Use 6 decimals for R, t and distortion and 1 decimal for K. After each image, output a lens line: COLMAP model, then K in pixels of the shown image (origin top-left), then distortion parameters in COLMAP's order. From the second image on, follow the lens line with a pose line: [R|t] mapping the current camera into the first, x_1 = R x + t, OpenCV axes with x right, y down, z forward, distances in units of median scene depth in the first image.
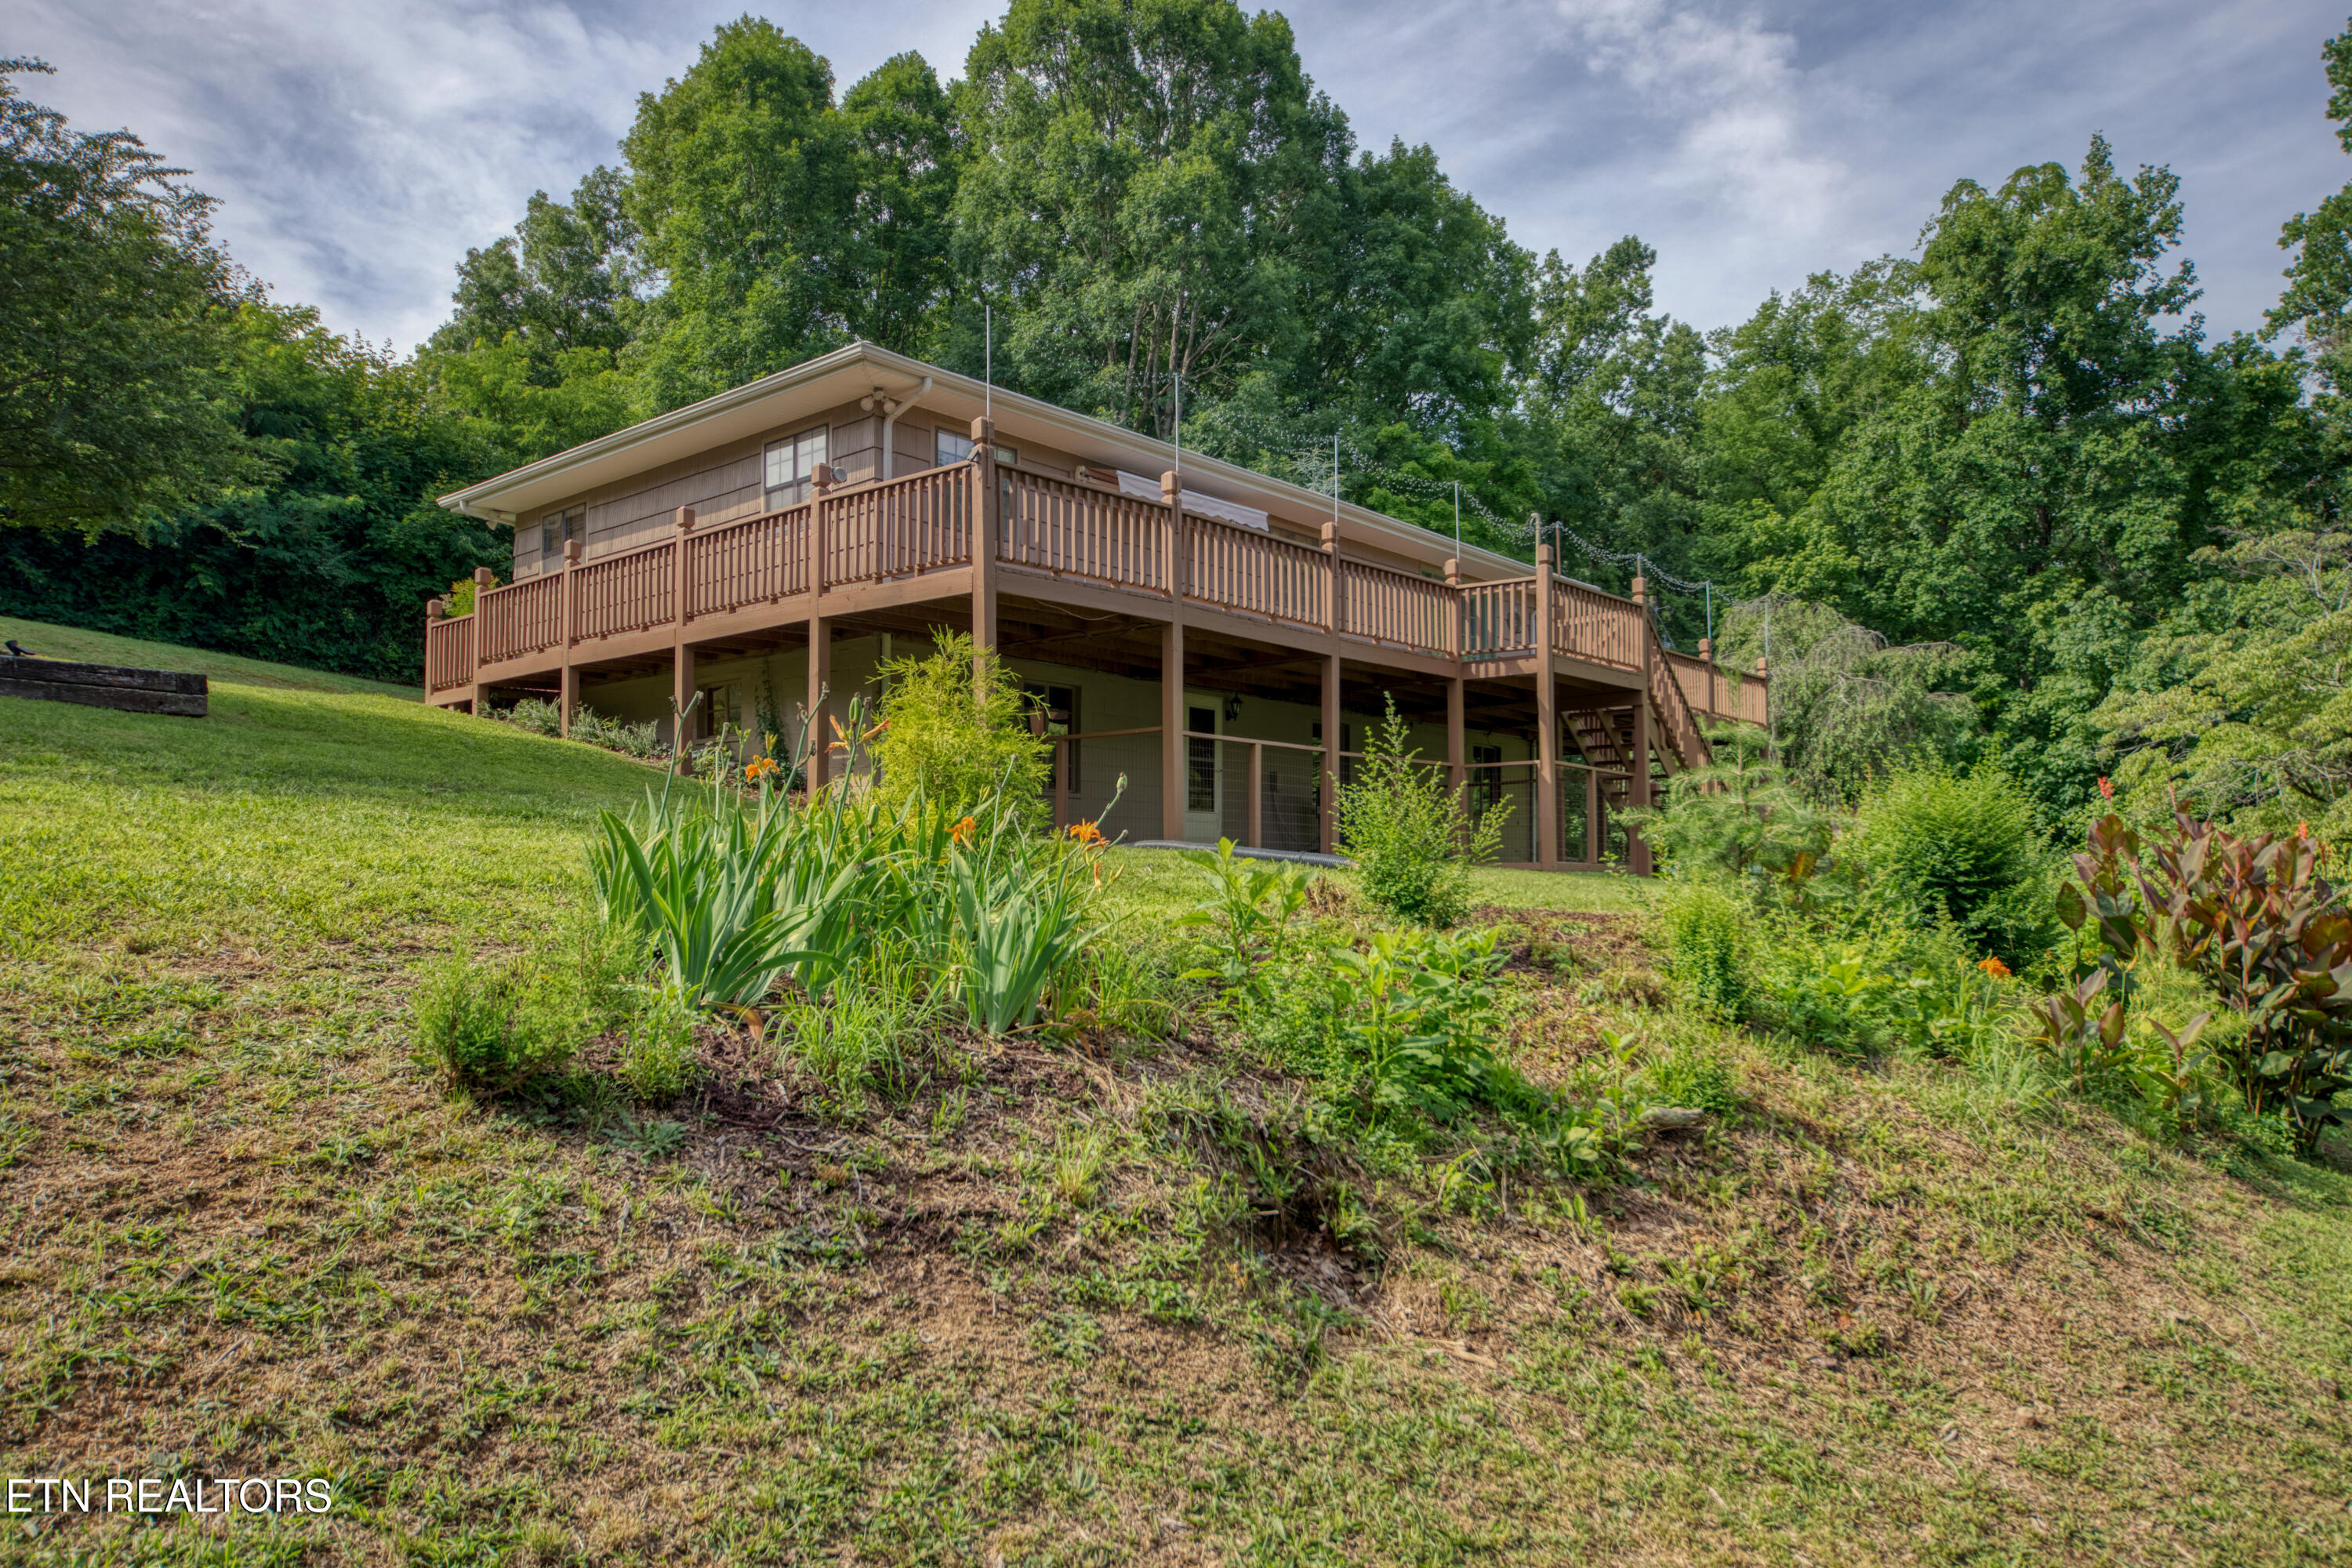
lens RADIAL K [[1667.1, 0, 1113.4], [0, 1667.1, 864.4], [0, 0, 1]] dist [0.028160, -0.000319]
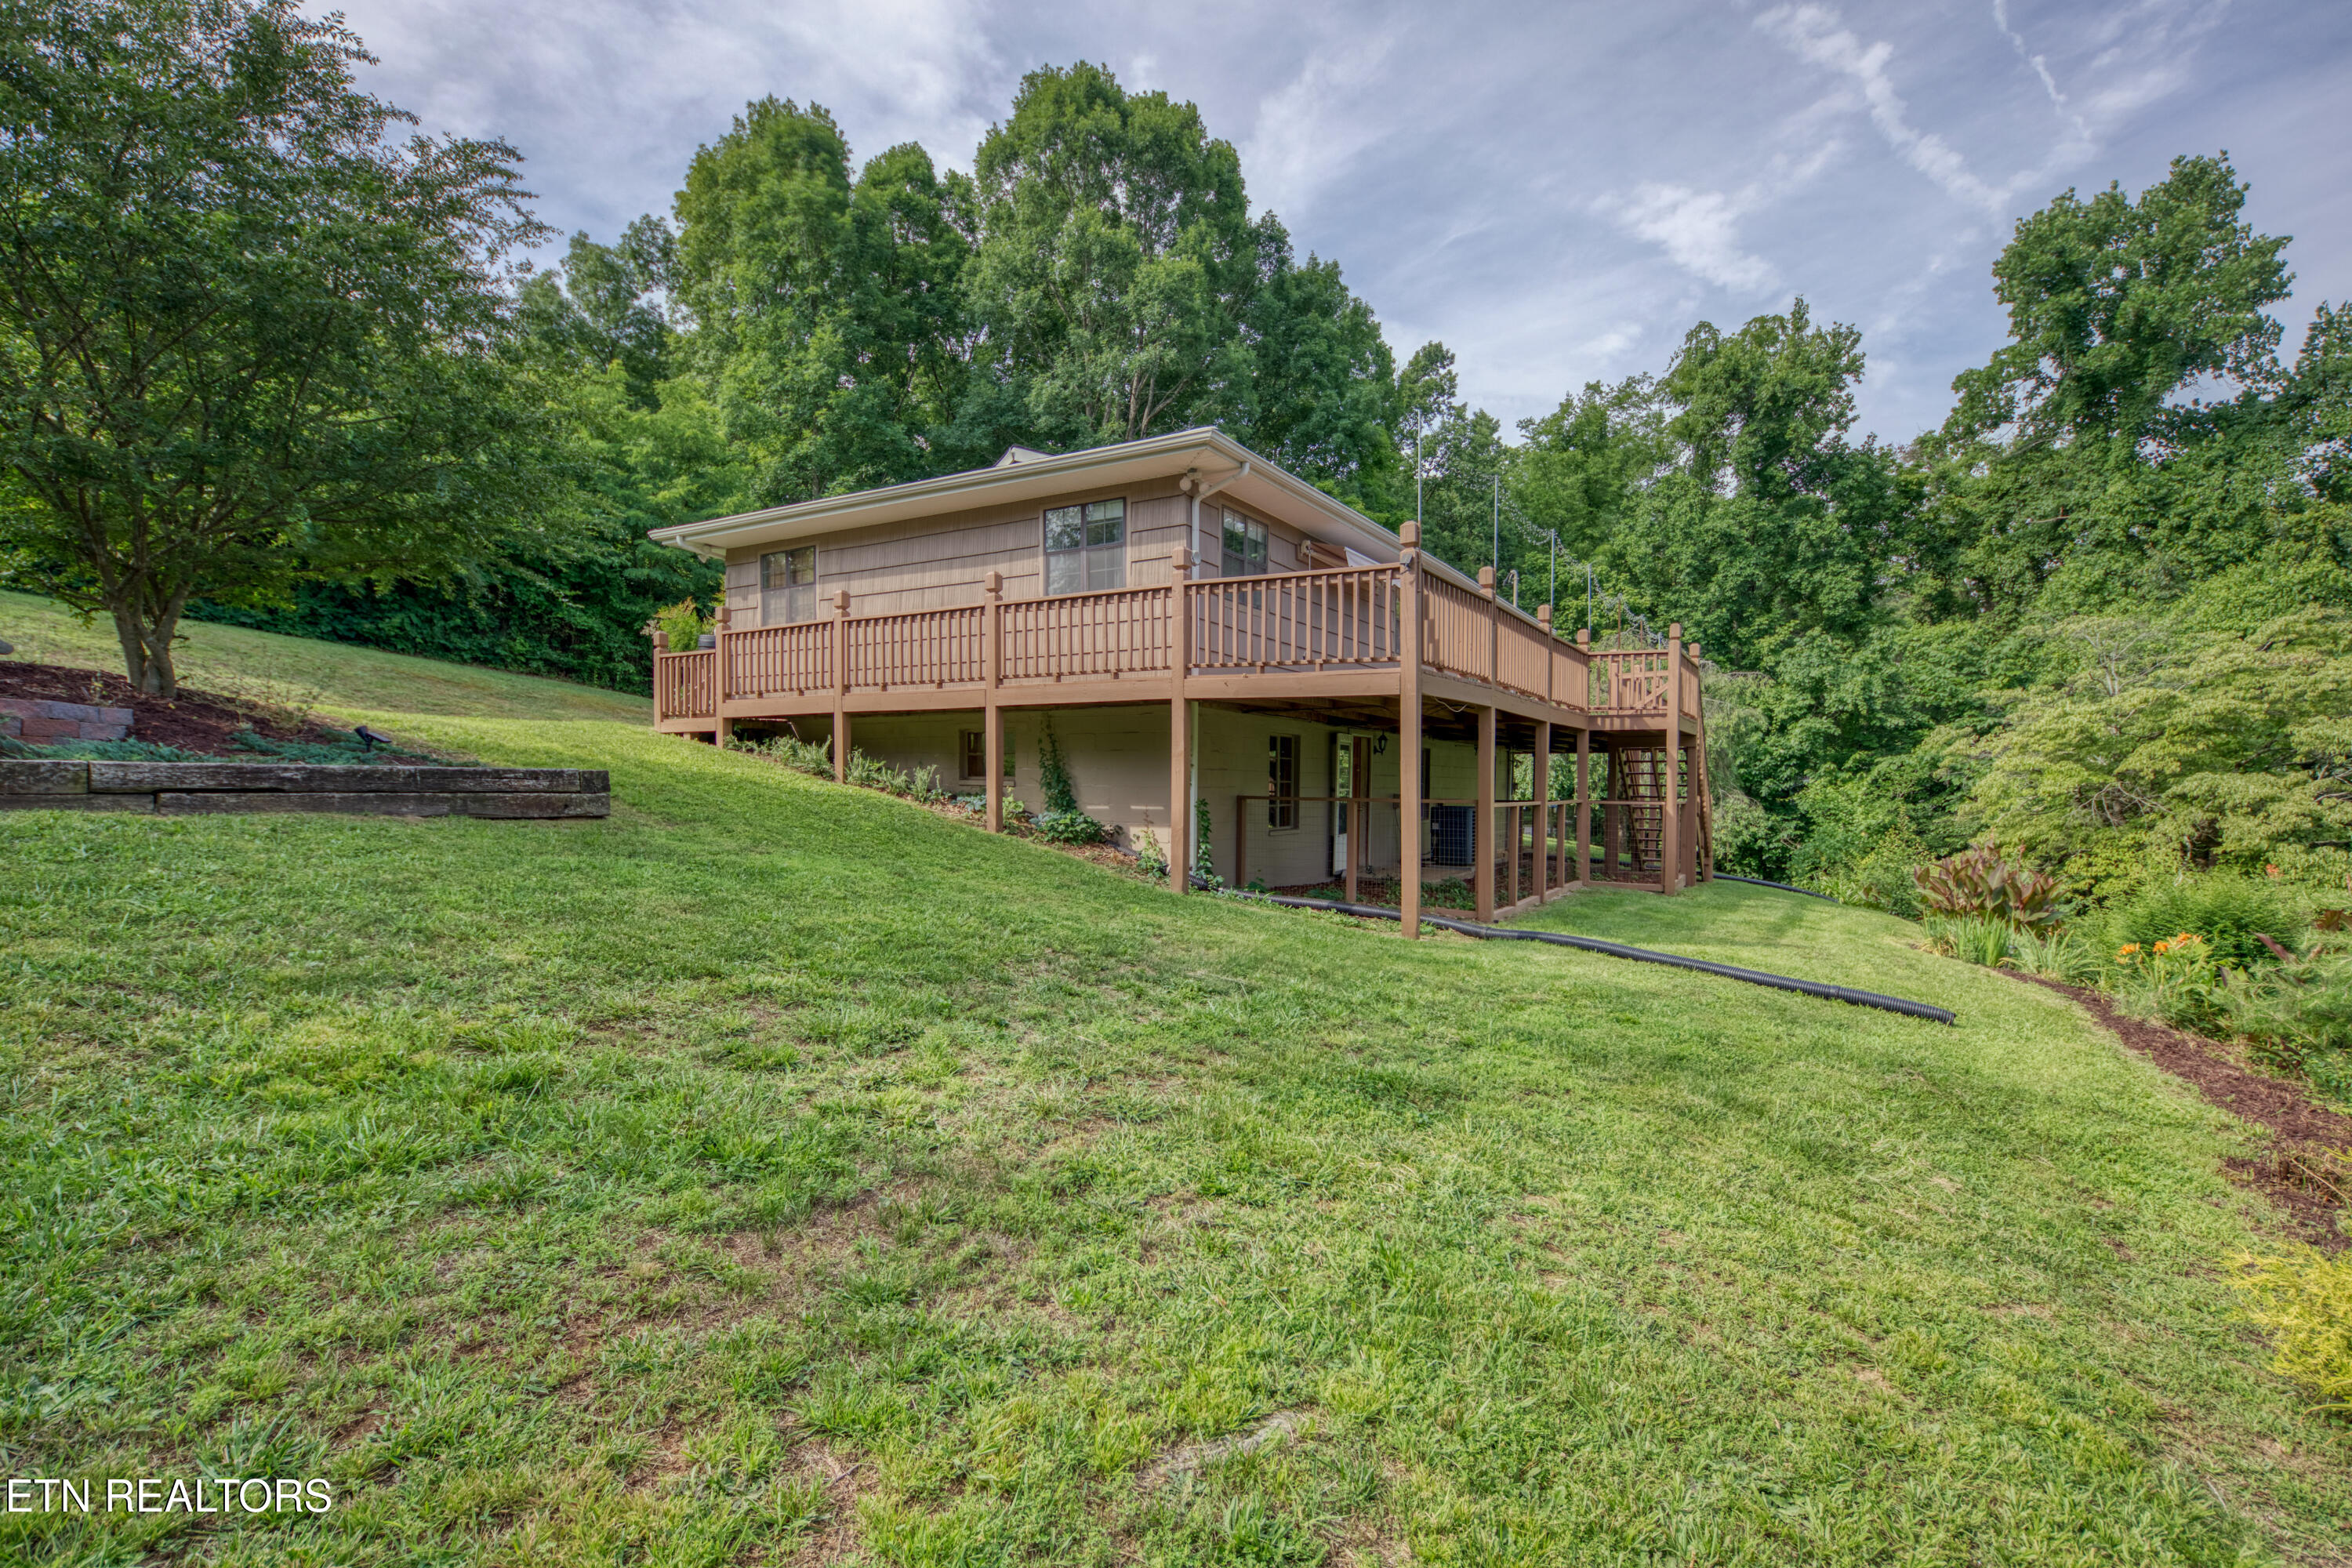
lens RADIAL K [[1156.8, 0, 1133.3], [0, 1156.8, 831.8], [0, 0, 1]] dist [0.030944, -0.010578]
pose [[0.982377, -0.003364, 0.186879, -0.145596], [-0.008559, 0.997980, 0.062953, -0.046901], [-0.186714, -0.063444, 0.980364, 0.125850]]
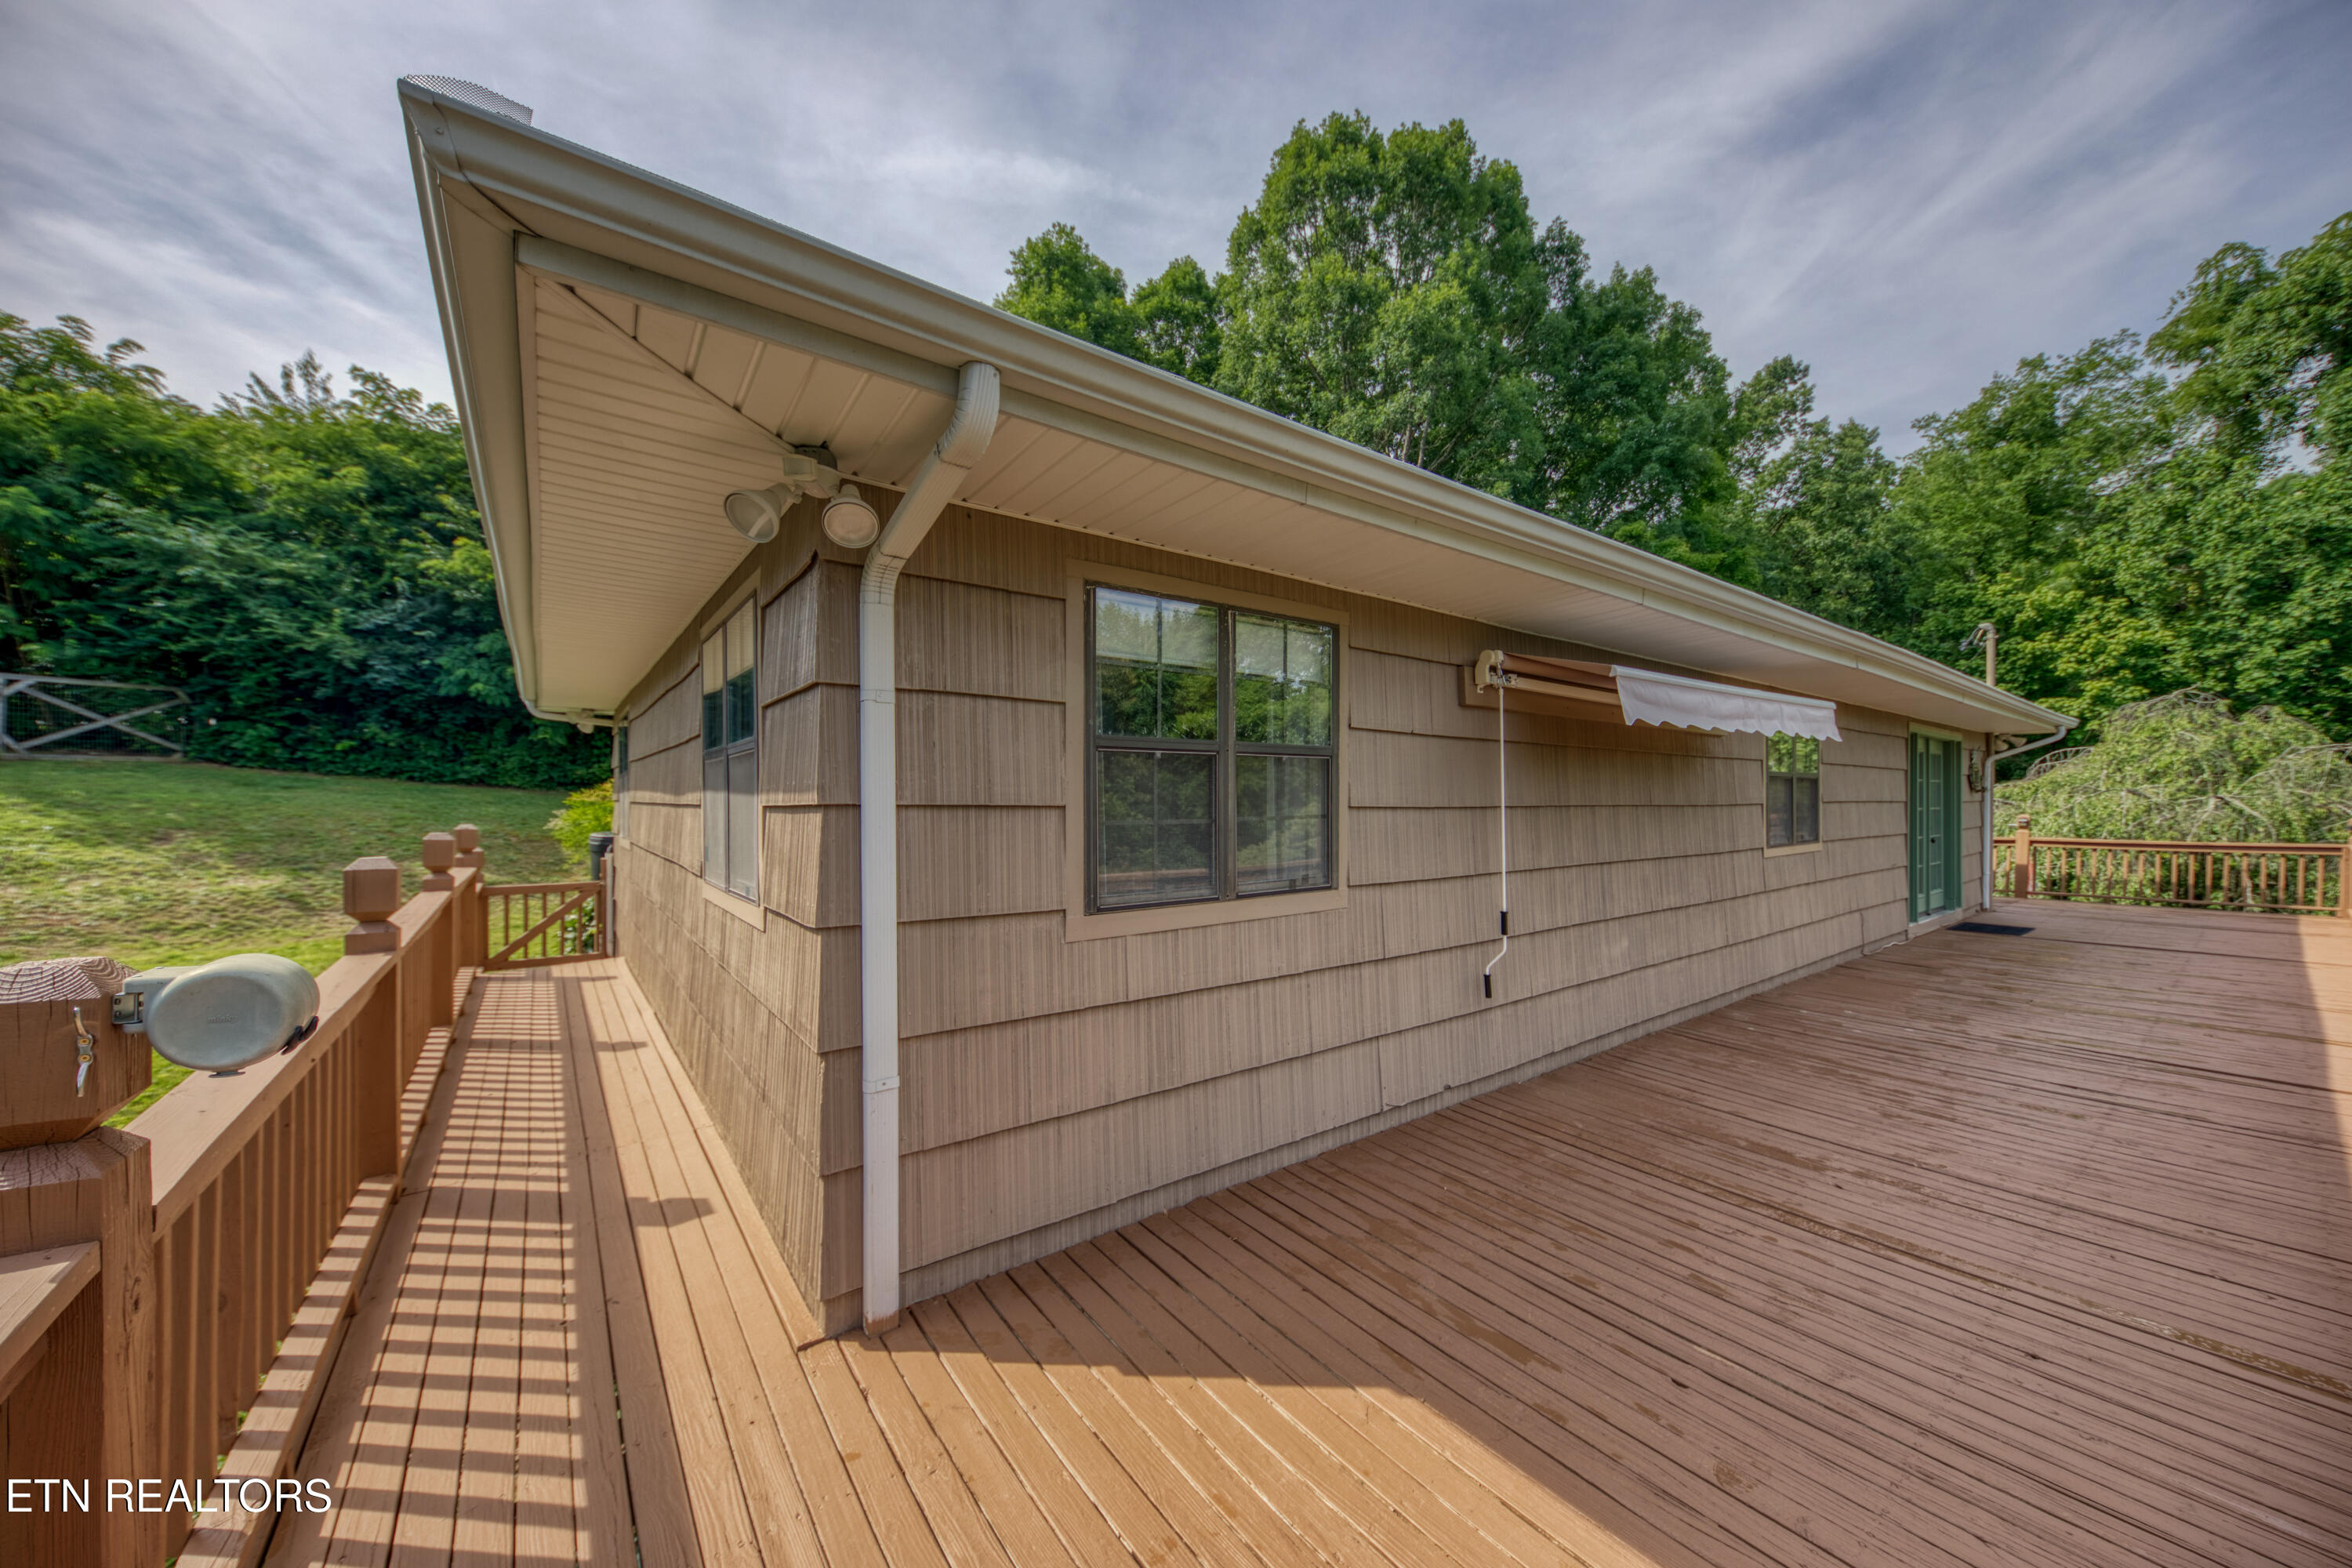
lens RADIAL K [[841.3, 0, 1153.8], [0, 841.3, 809.1], [0, 0, 1]] dist [0.005814, -0.001993]
pose [[0.982731, -0.004953, -0.184976, -0.032917], [0.013267, 0.998955, 0.043736, -0.108439], [0.184566, -0.045435, 0.981769, 0.405558]]
